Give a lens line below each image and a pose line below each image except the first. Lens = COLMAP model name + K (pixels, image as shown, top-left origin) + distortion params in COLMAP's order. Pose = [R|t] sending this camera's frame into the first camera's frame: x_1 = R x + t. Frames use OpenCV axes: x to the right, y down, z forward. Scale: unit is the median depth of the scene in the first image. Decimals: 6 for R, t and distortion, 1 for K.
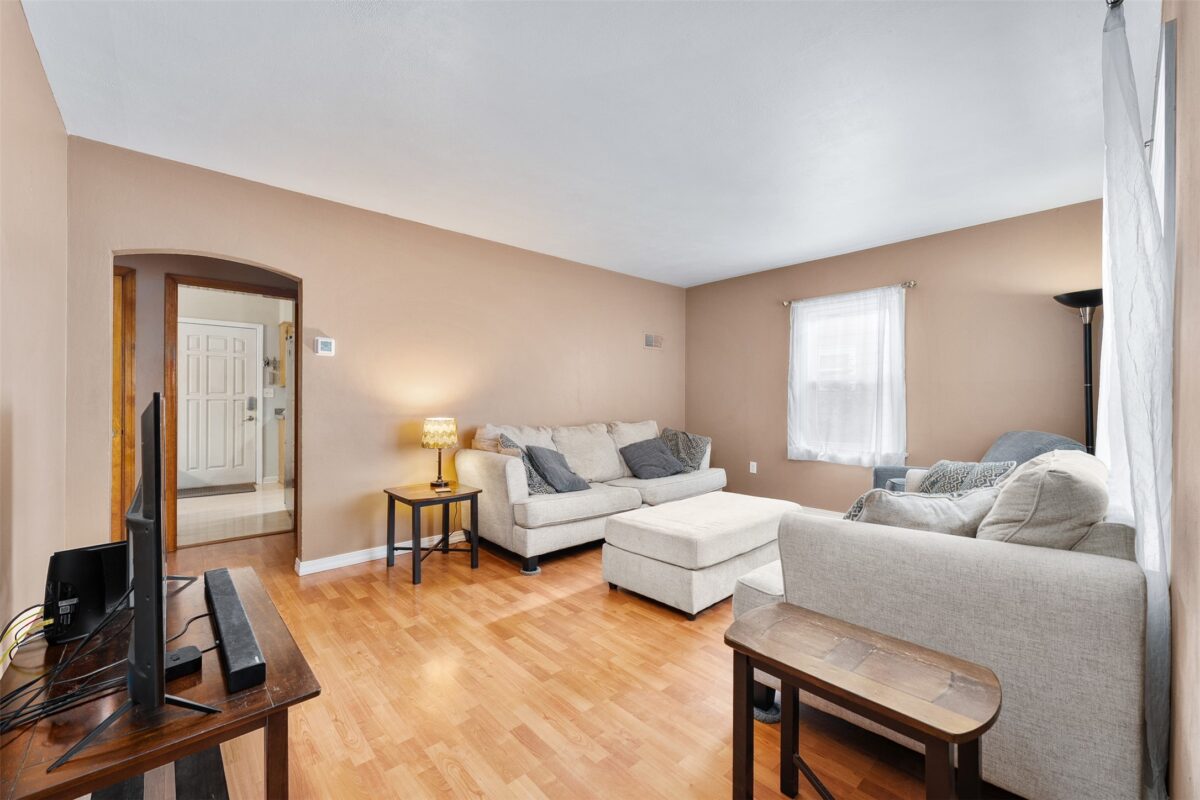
lens RADIAL K [[486.1, 0, 600.1], [0, 486.1, 403.7], [0, 0, 1]] dist [0.000601, -0.000821]
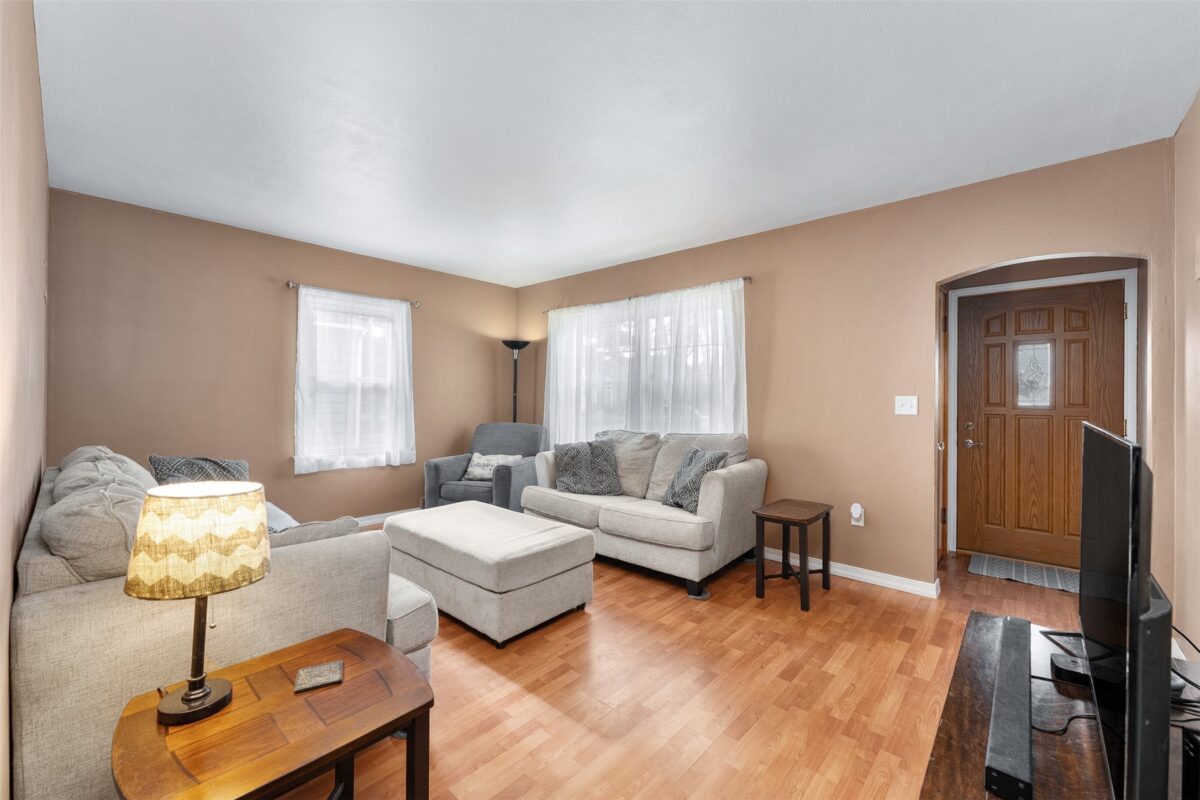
lens RADIAL K [[486.1, 0, 595.9], [0, 486.1, 396.6], [0, 0, 1]] dist [0.000601, -0.000821]
pose [[-0.106745, -0.002721, 0.994283, -0.861016], [-0.004417, 0.999988, 0.002262, -0.038518], [-0.994277, -0.004150, -0.106755, 1.023367]]
